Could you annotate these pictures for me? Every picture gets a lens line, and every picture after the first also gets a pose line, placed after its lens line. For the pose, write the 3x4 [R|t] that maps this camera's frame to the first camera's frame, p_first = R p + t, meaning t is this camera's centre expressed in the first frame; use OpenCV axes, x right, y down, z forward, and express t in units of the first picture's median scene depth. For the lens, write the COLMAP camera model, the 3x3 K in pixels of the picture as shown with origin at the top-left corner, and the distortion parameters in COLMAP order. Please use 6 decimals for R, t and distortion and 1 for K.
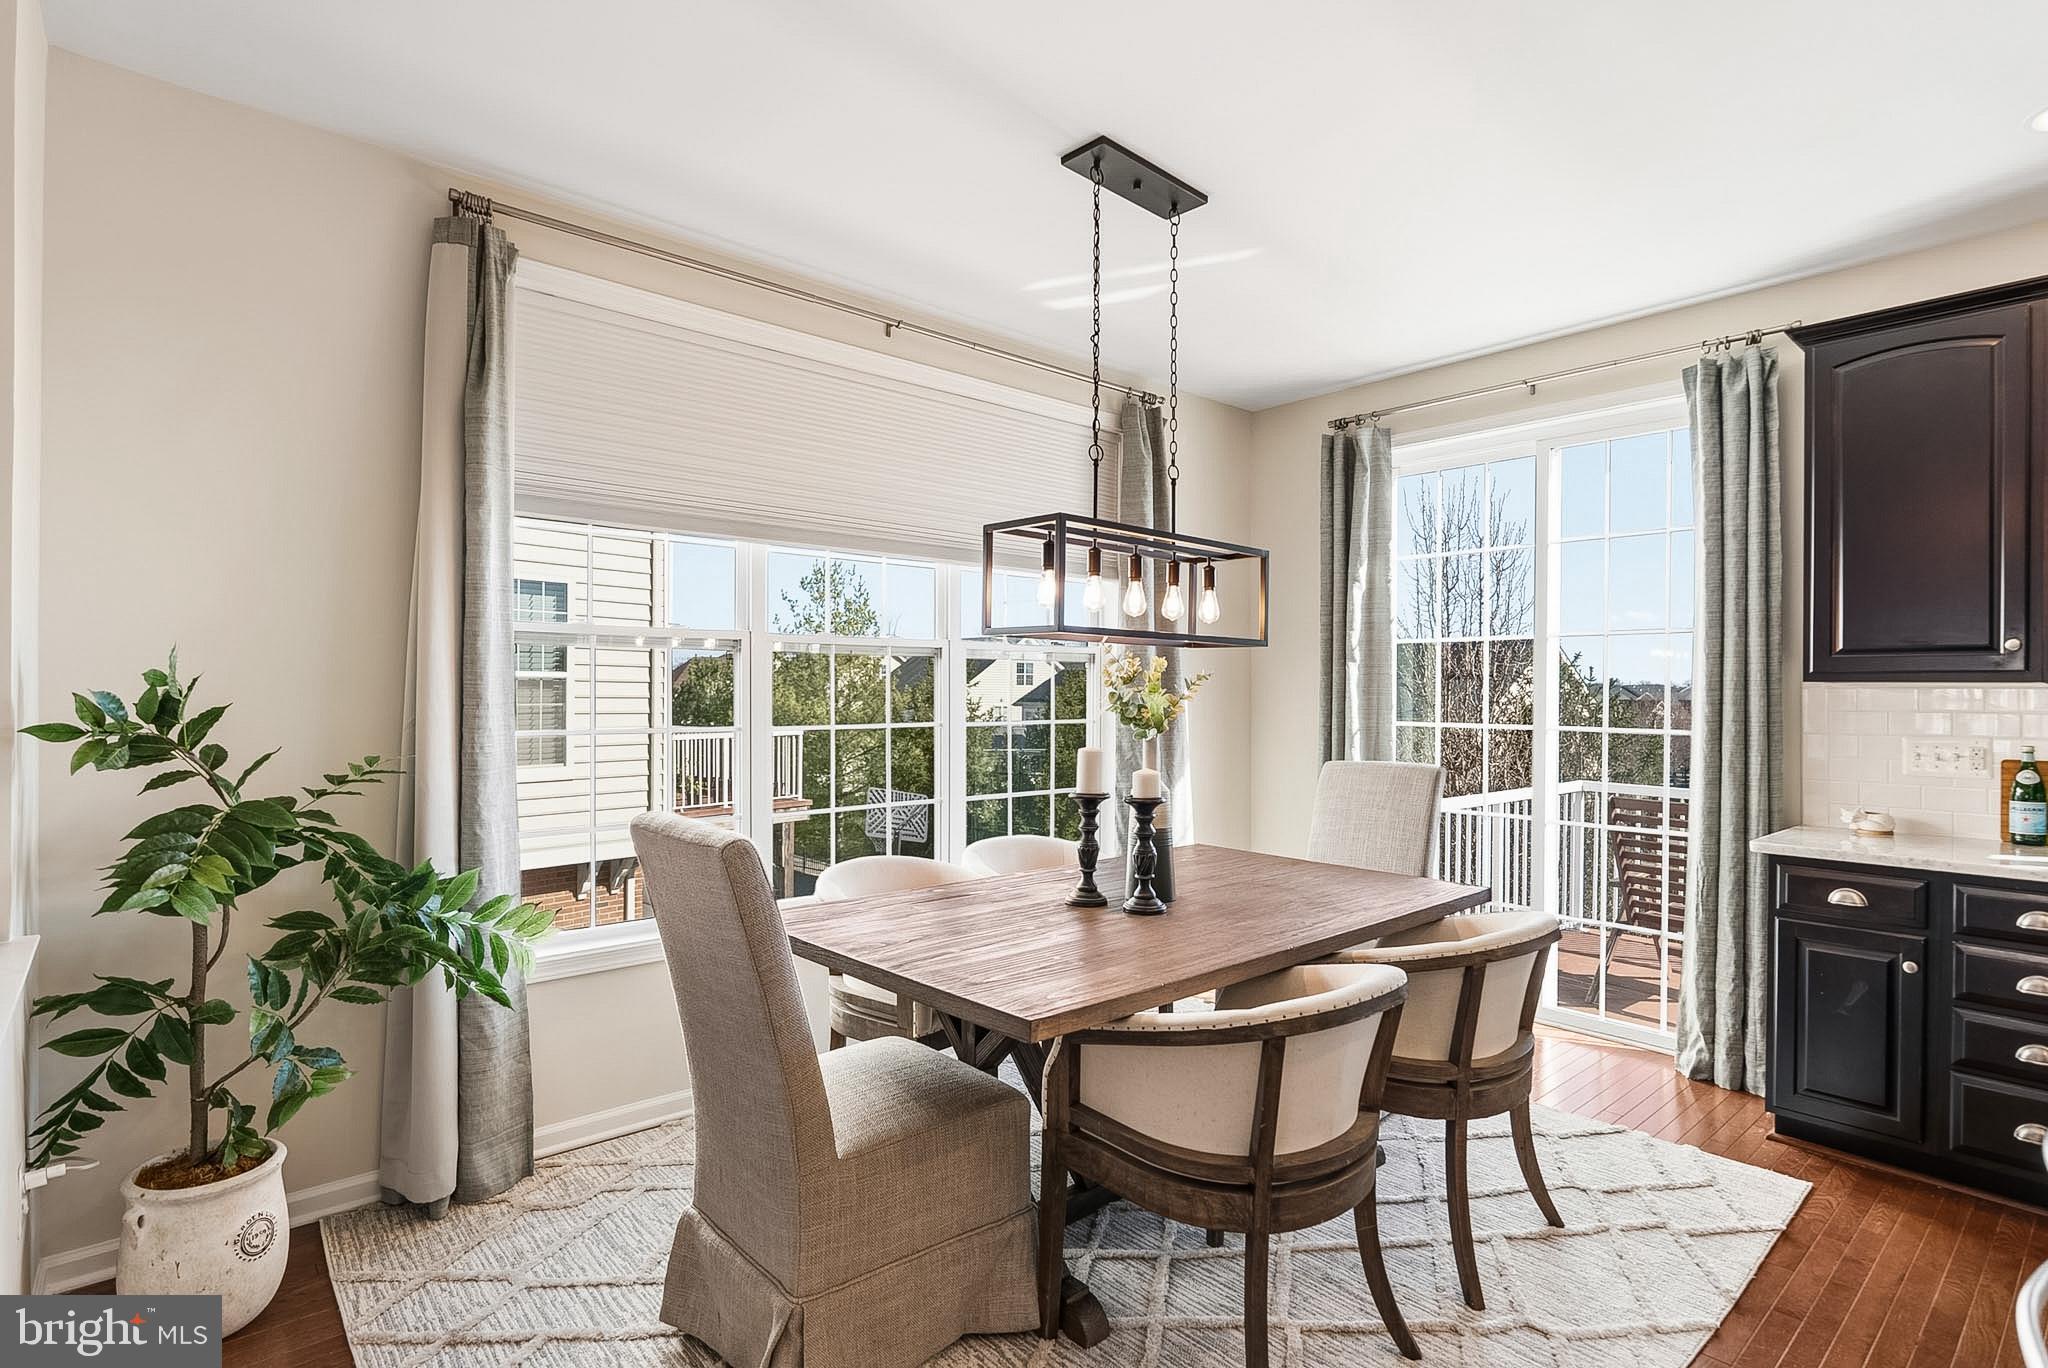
lens RADIAL K [[1026.9, 0, 1012.8], [0, 1026.9, 693.8], [0, 0, 1]] dist [-0.004195, 0.000266]
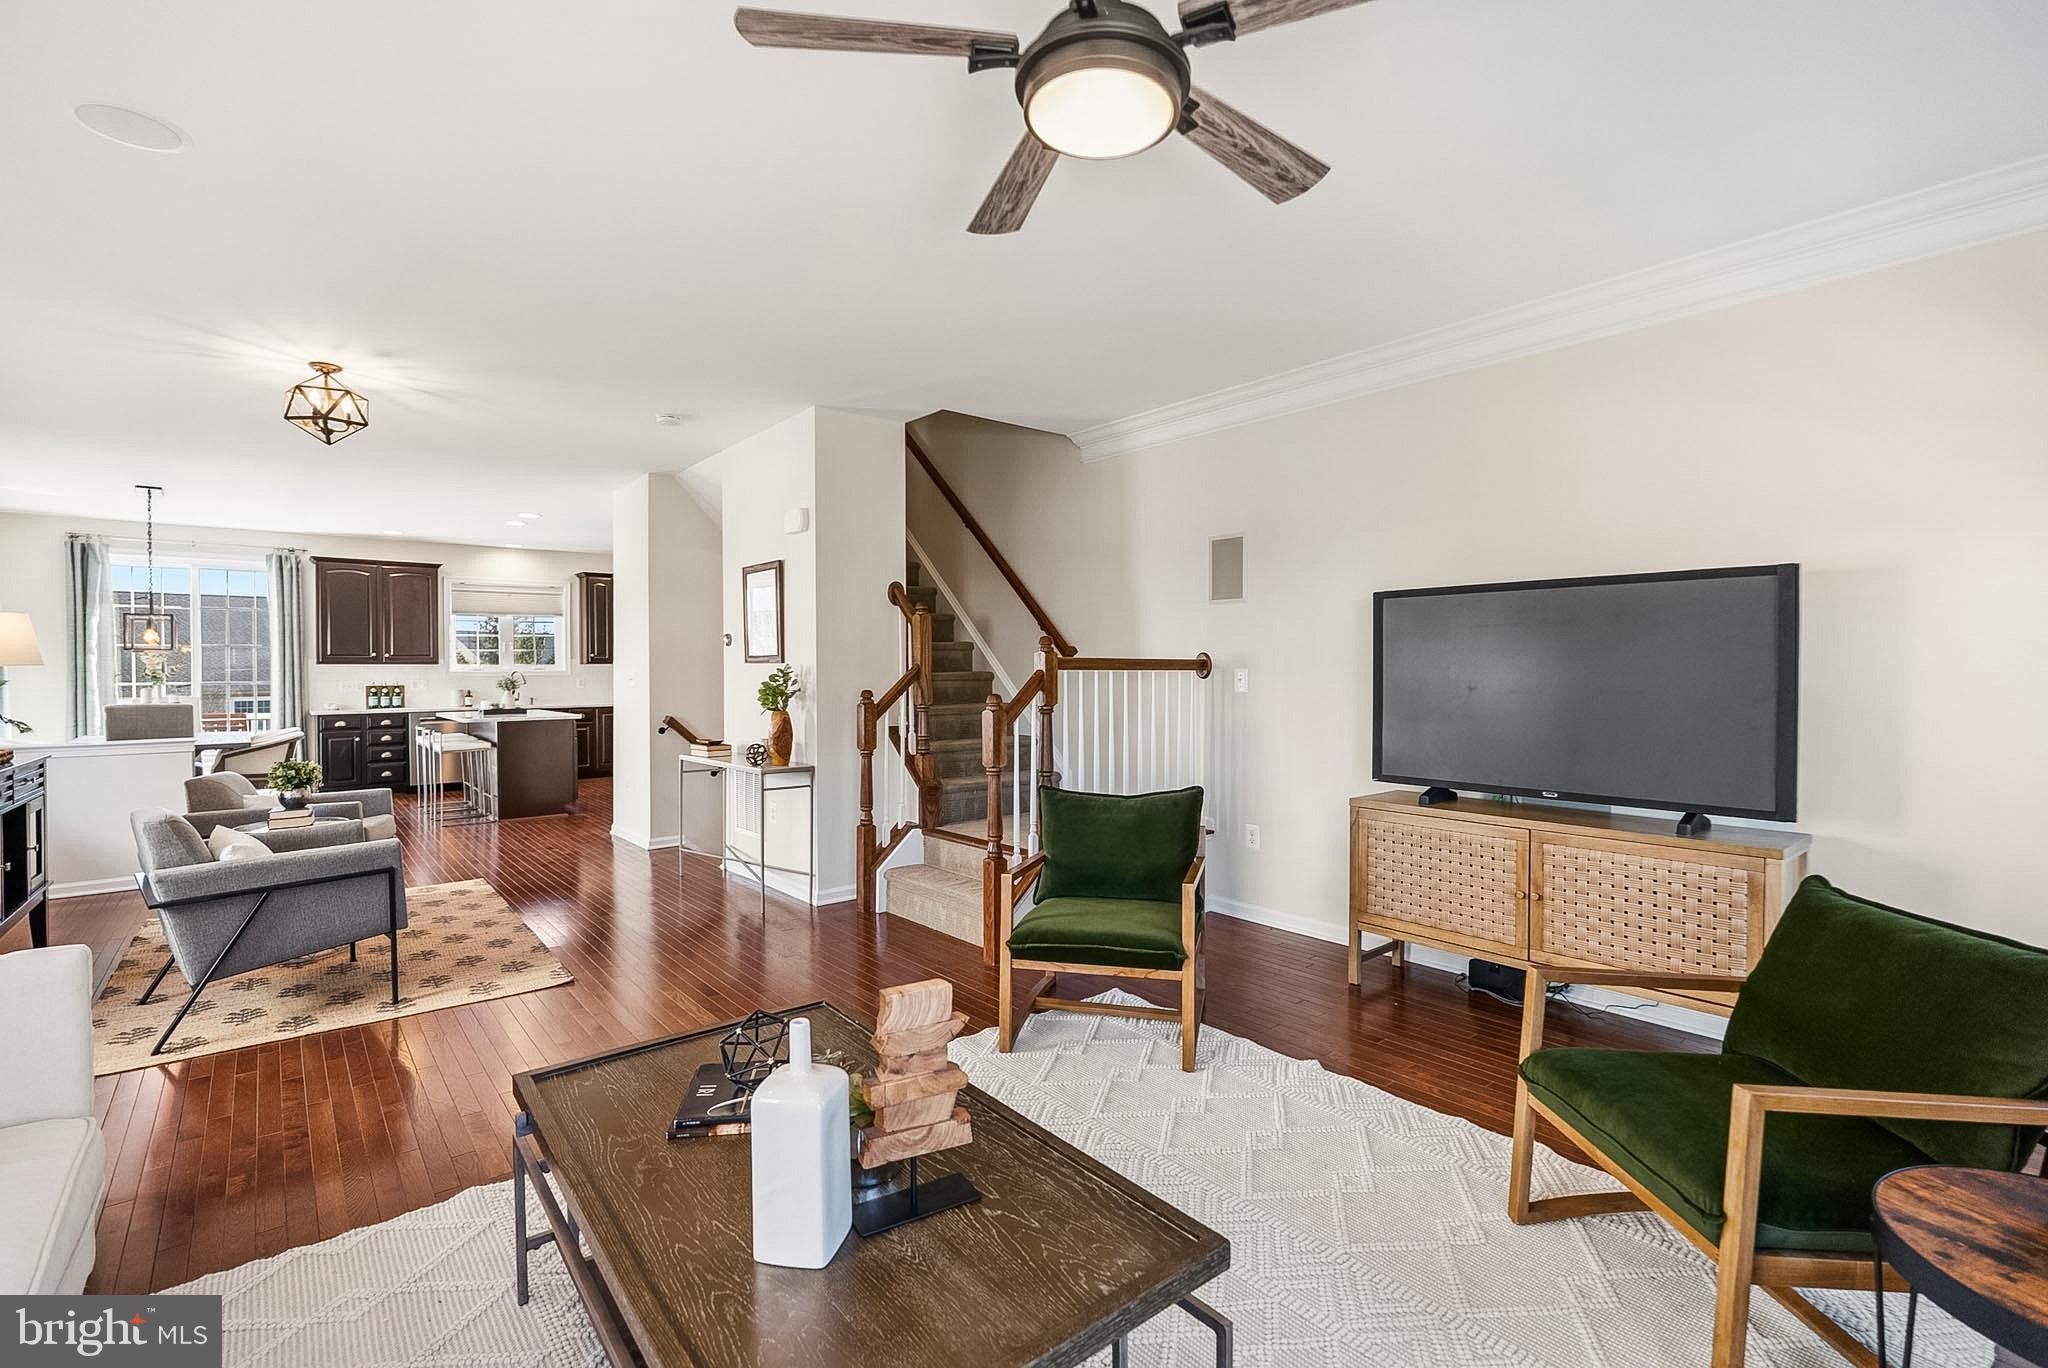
lens RADIAL K [[937.4, 0, 1026.8], [0, 937.4, 679.7], [0, 0, 1]] dist [-0.004804, -0.001102]
pose [[0.037025, -0.021119, 0.999091, -2.199255], [0.003101, 0.999774, 0.021018, -0.018292], [-0.999310, 0.002320, 0.037082, -1.423440]]
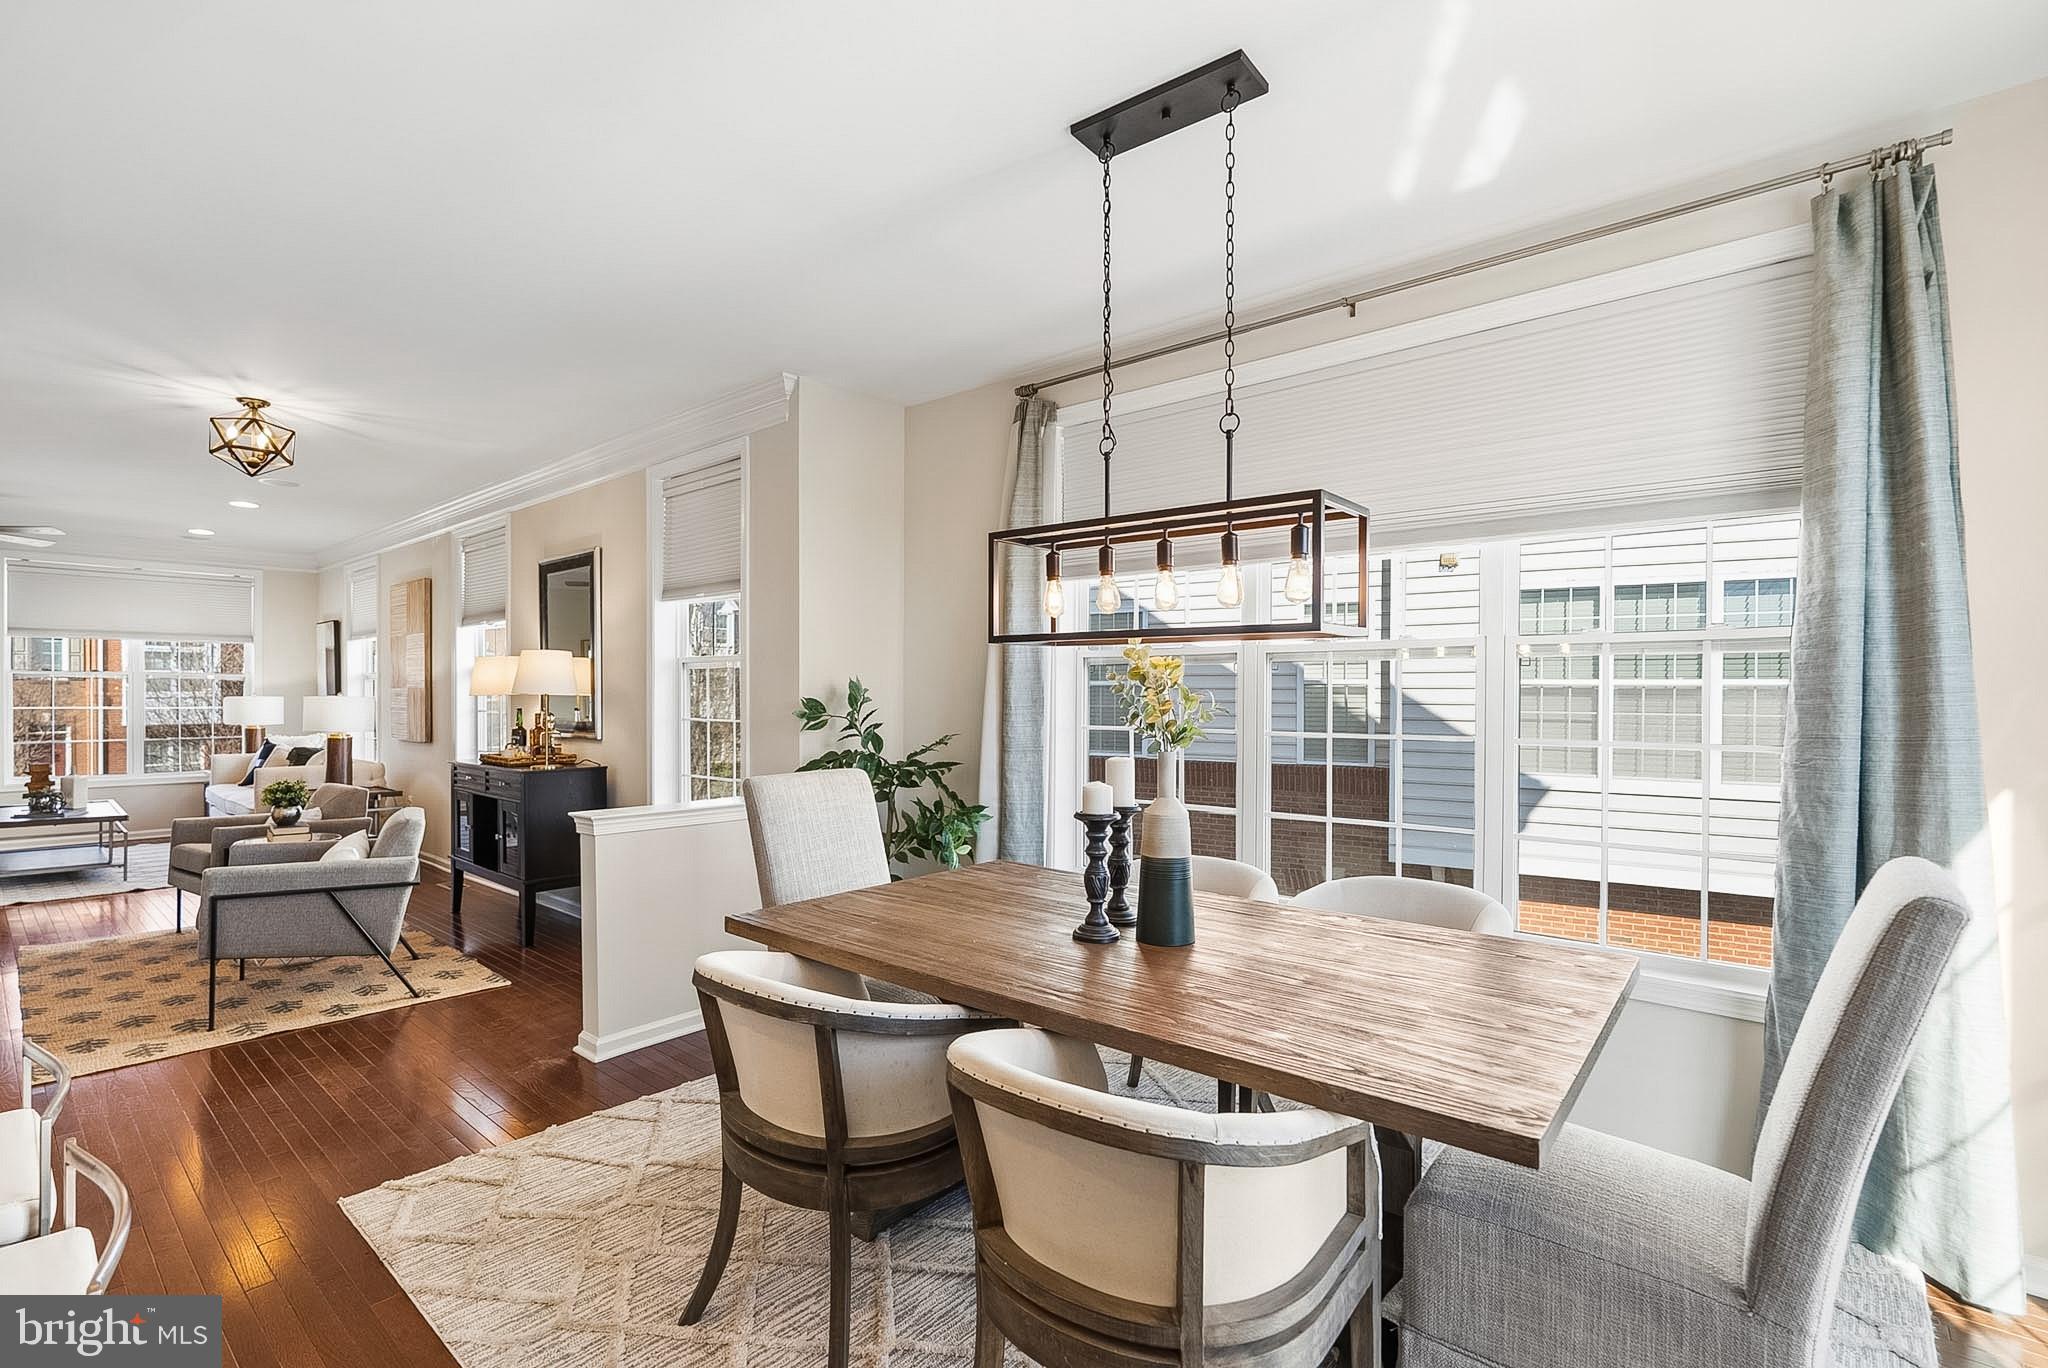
lens RADIAL K [[937.4, 0, 1027.2], [0, 937.4, 699.1], [0, 0, 1]] dist [-0.004804, -0.001102]
pose [[0.139804, -0.003324, -0.990174, 0.697209], [0.000798, 0.999994, -0.003244, -0.000632], [0.990179, -0.000337, 0.139806, 0.610873]]
